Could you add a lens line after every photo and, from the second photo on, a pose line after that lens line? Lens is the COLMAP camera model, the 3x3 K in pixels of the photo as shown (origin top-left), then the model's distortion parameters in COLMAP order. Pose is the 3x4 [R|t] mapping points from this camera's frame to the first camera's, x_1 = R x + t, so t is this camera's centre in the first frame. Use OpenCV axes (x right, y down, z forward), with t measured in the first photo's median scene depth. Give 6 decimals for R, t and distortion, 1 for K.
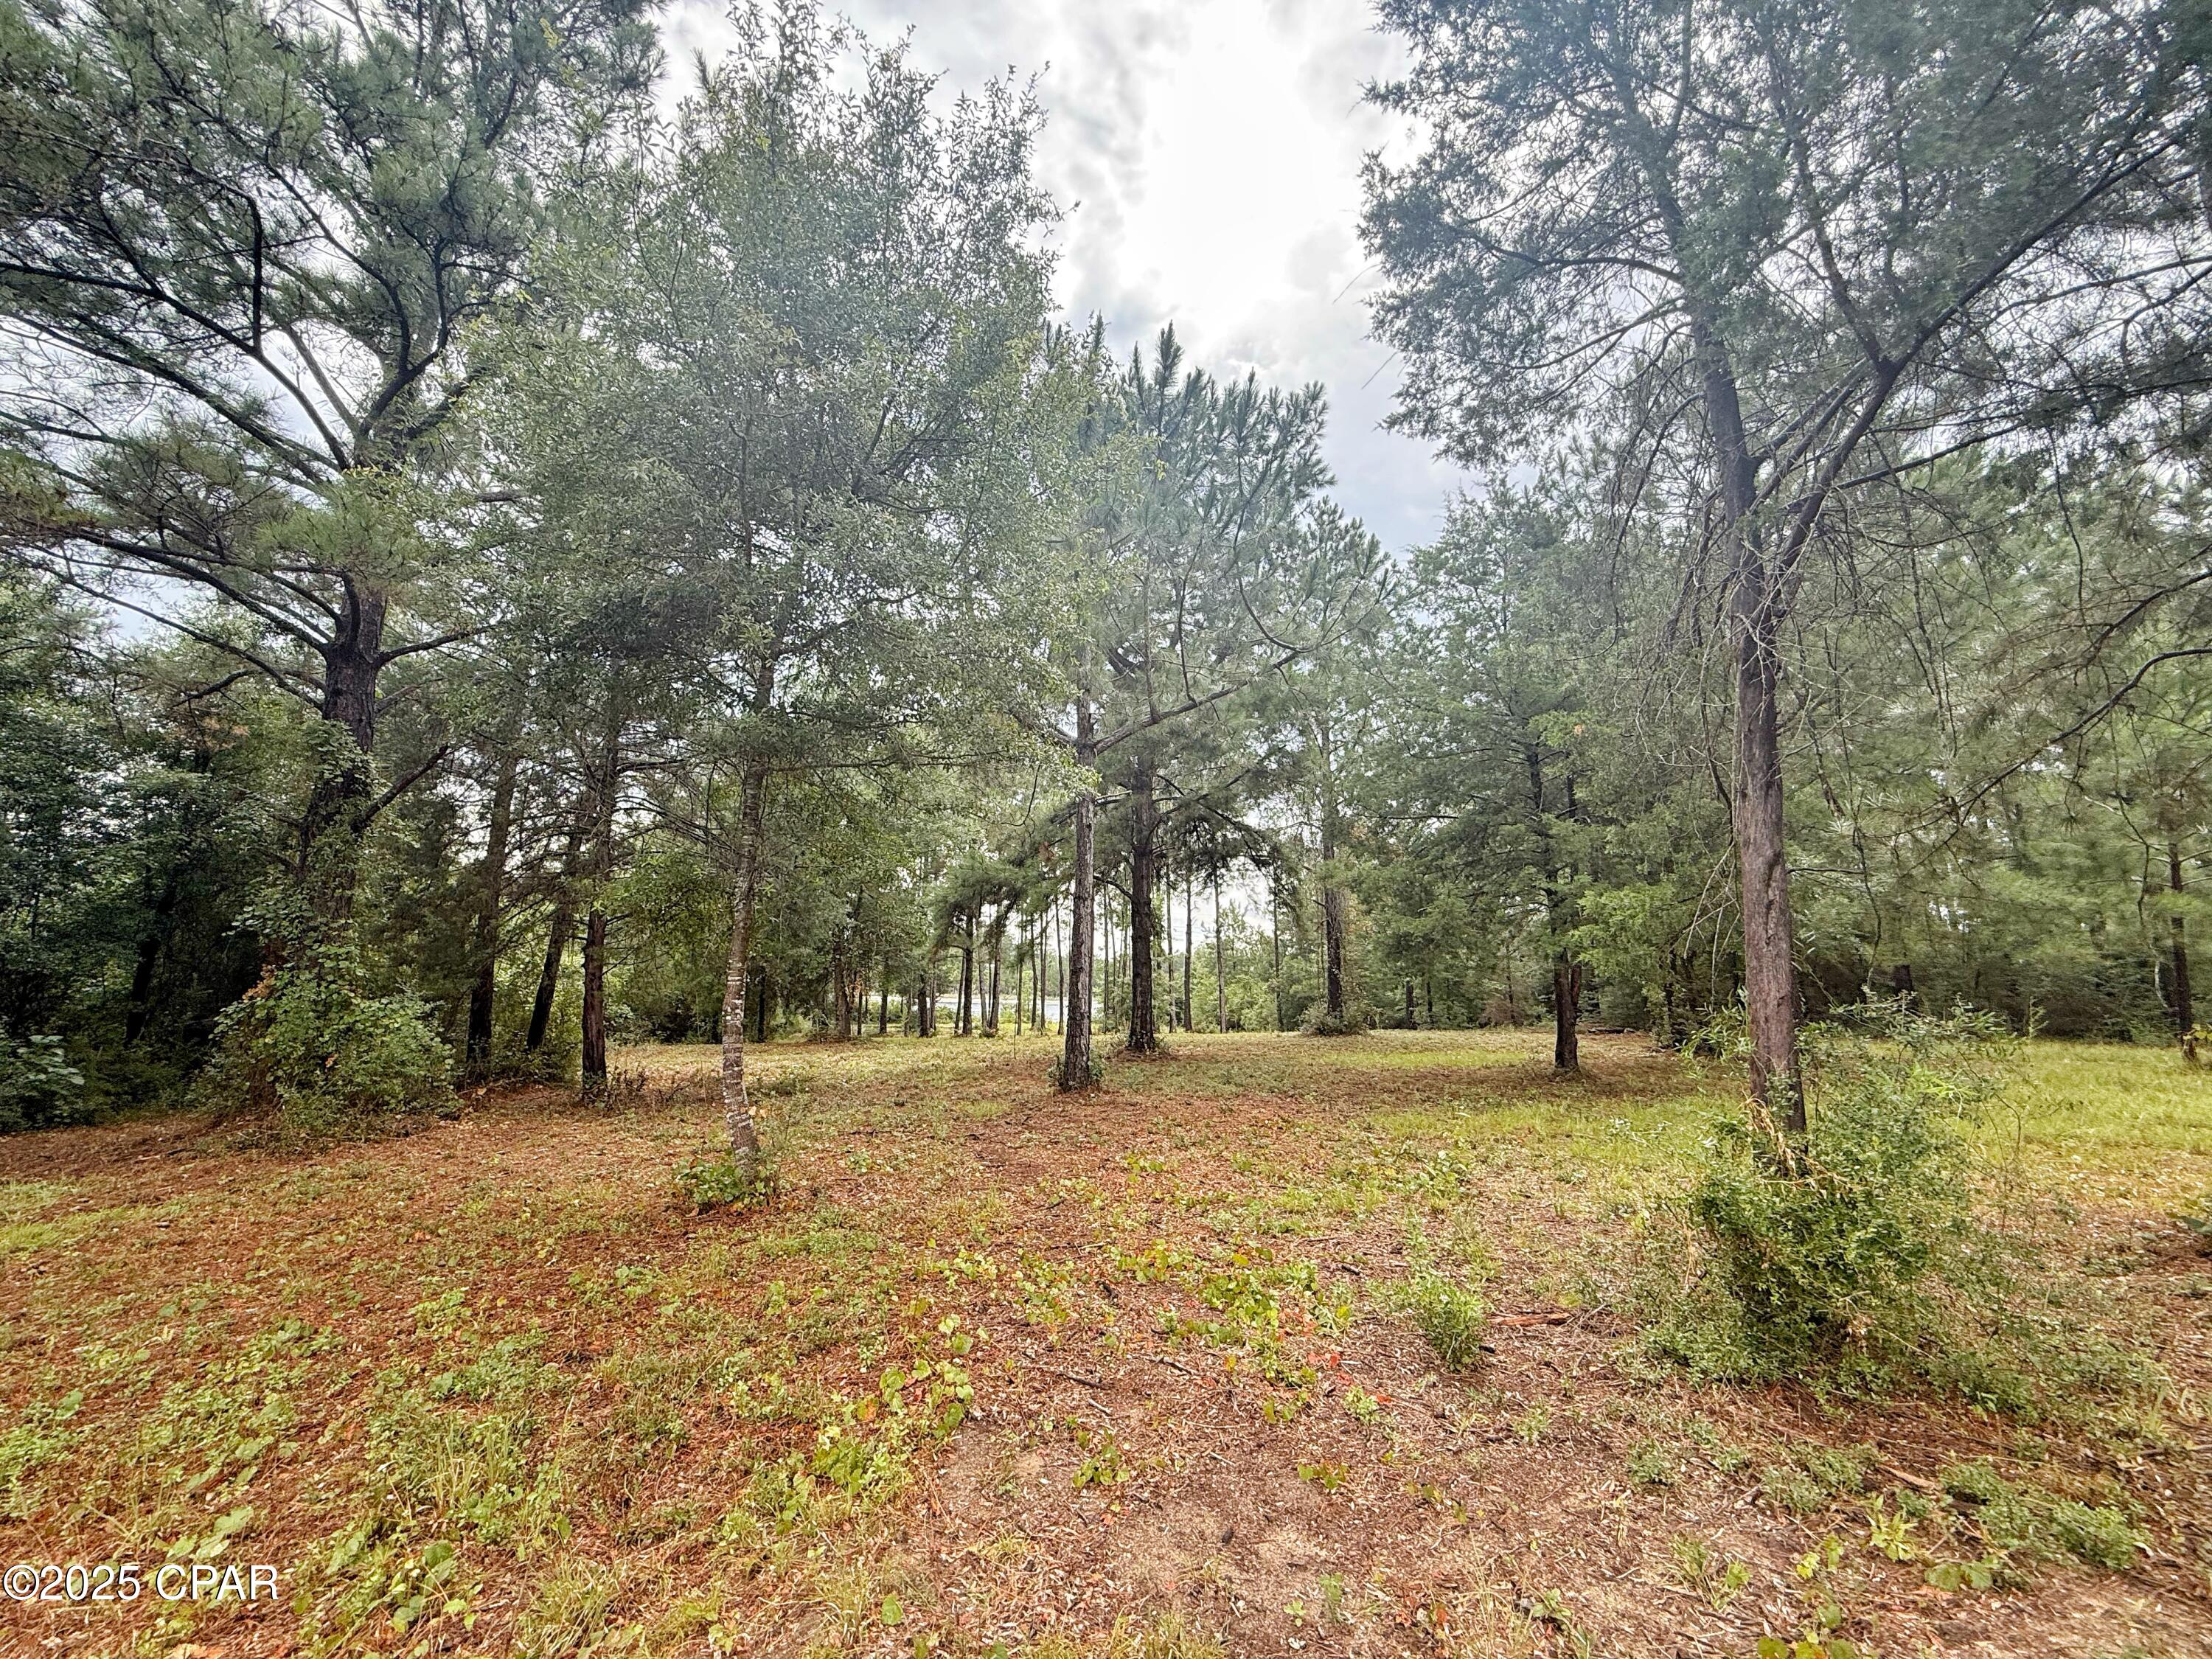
lens RADIAL K [[880.3, 0, 1100.1], [0, 880.3, 827.4], [0, 0, 1]] dist [-0.000421, -0.000175]
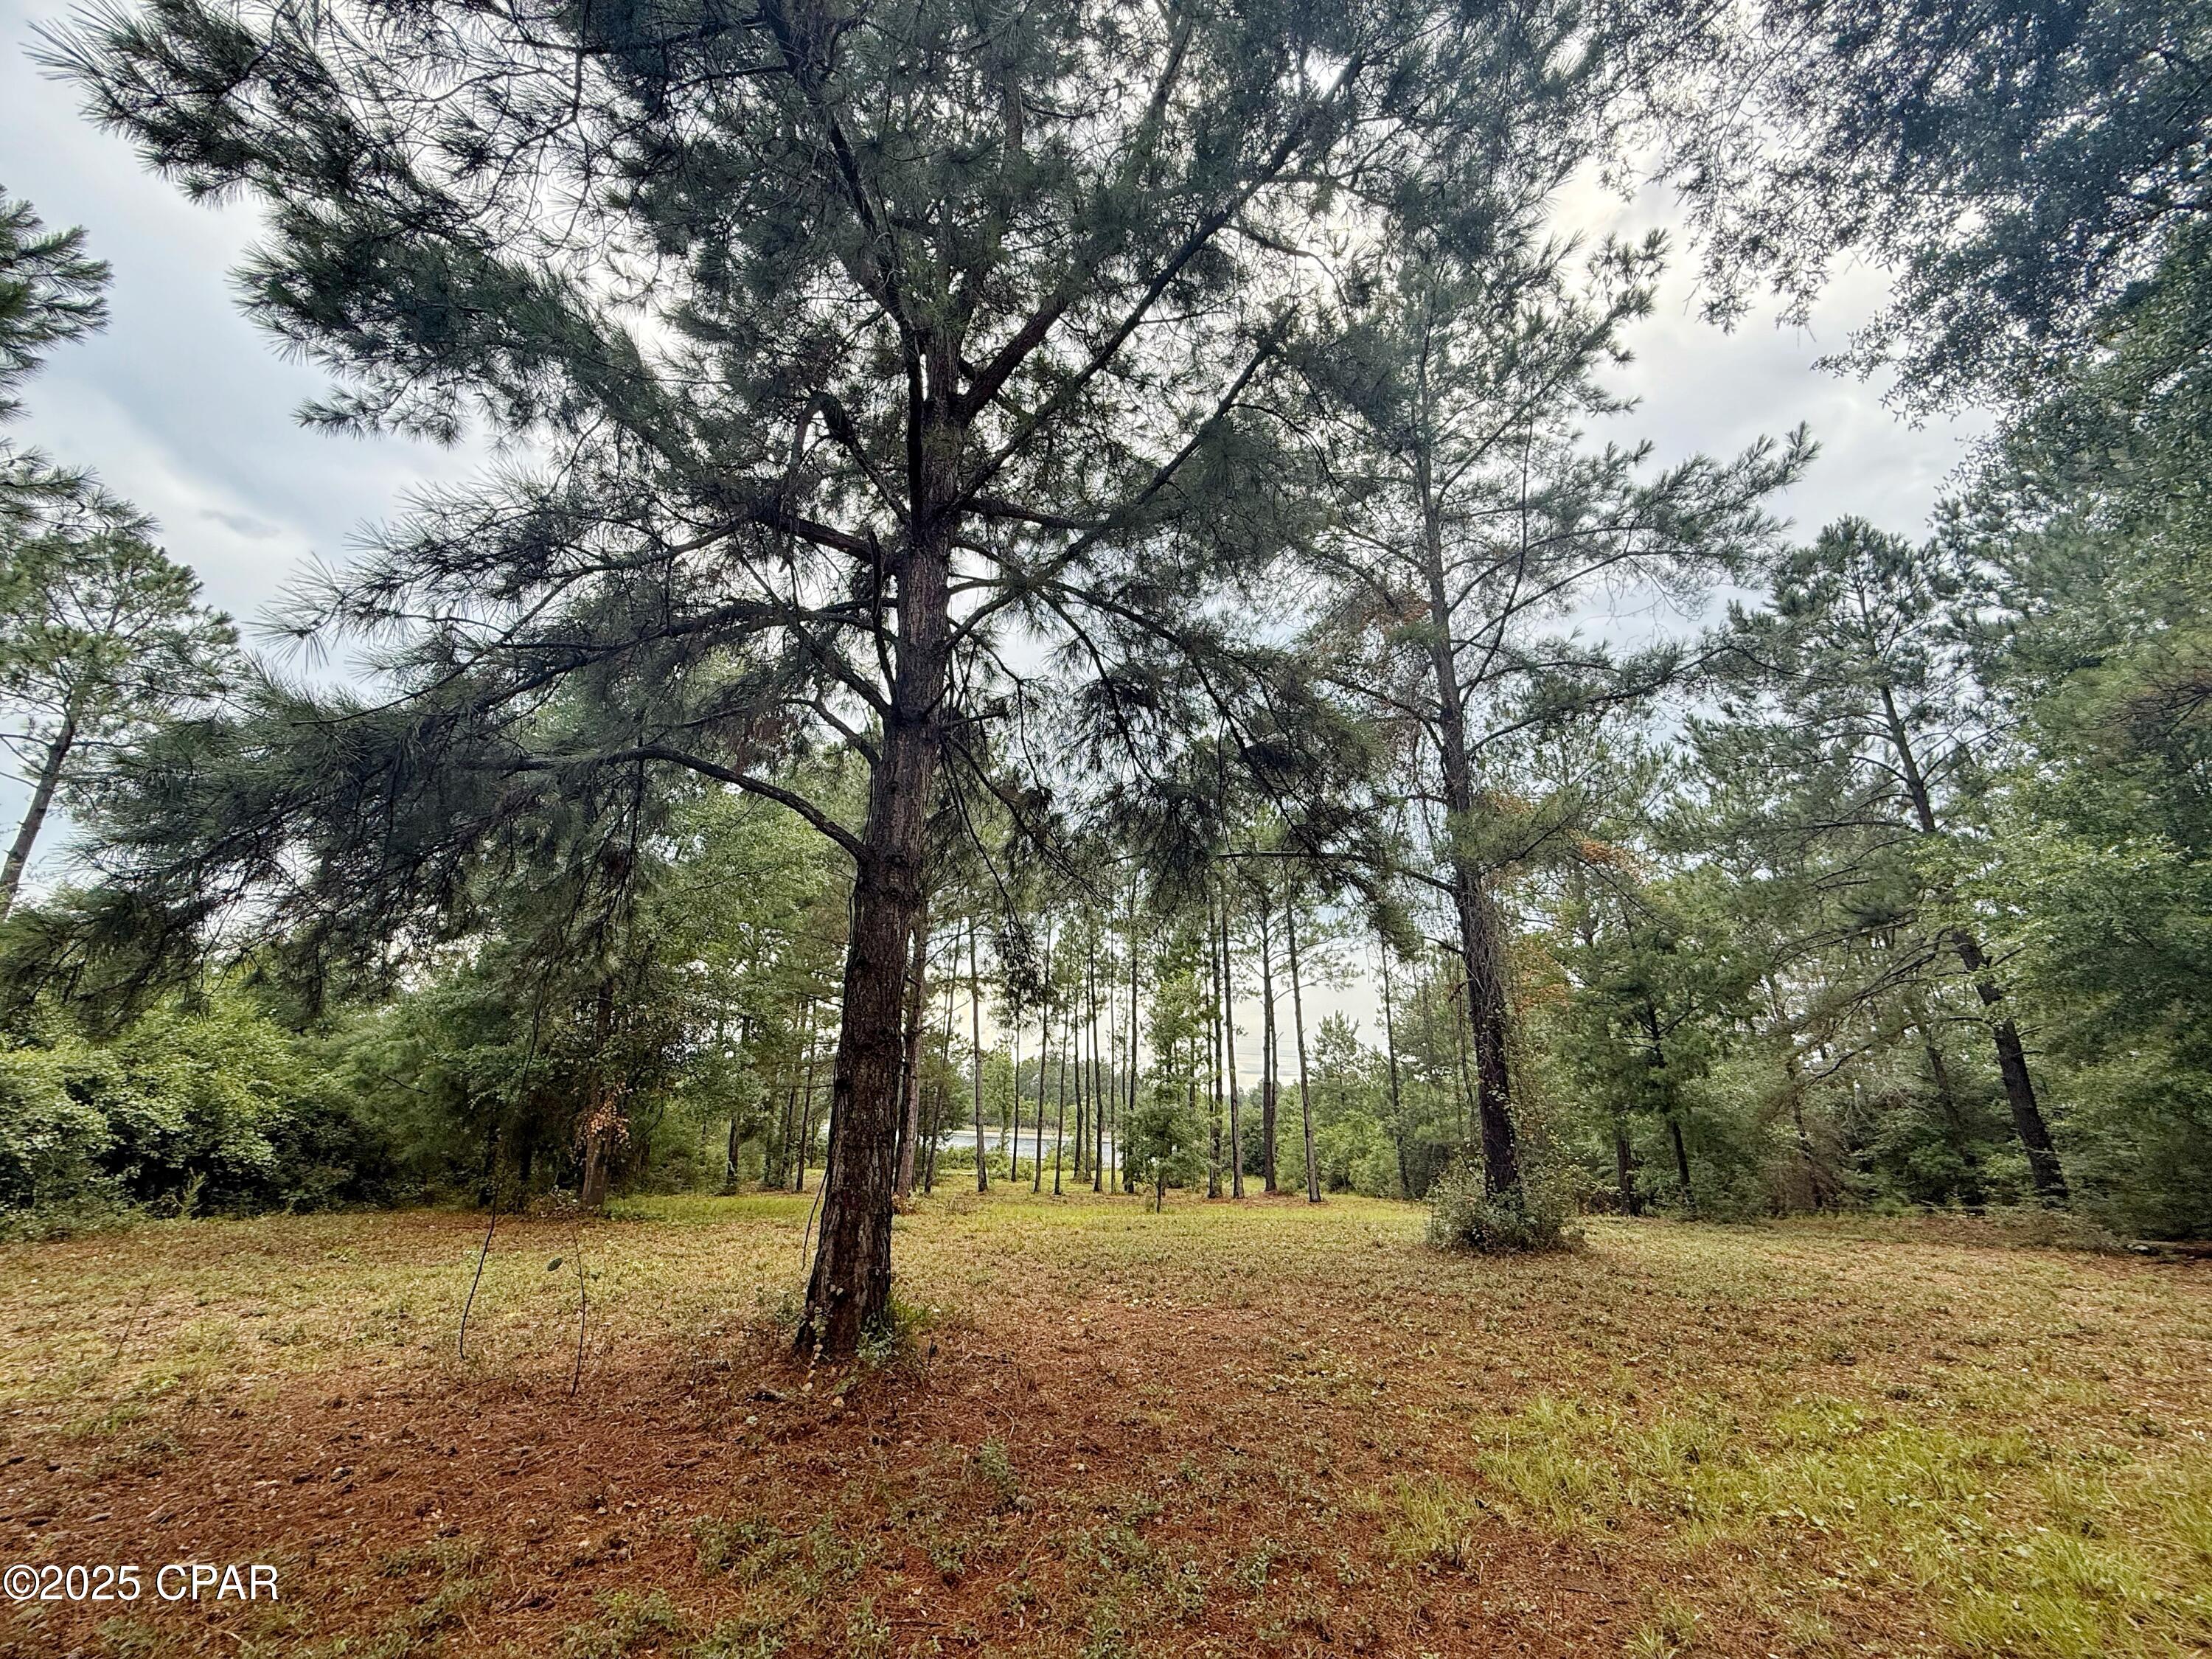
lens RADIAL K [[880.3, 0, 1100.1], [0, 880.3, 827.4], [0, 0, 1]] dist [-0.000421, -0.000175]
pose [[0.991513, -0.028915, -0.126750, 0.060605], [0.010141, 0.989183, -0.146335, 0.043689], [0.129610, 0.143807, 0.981081, 0.242906]]
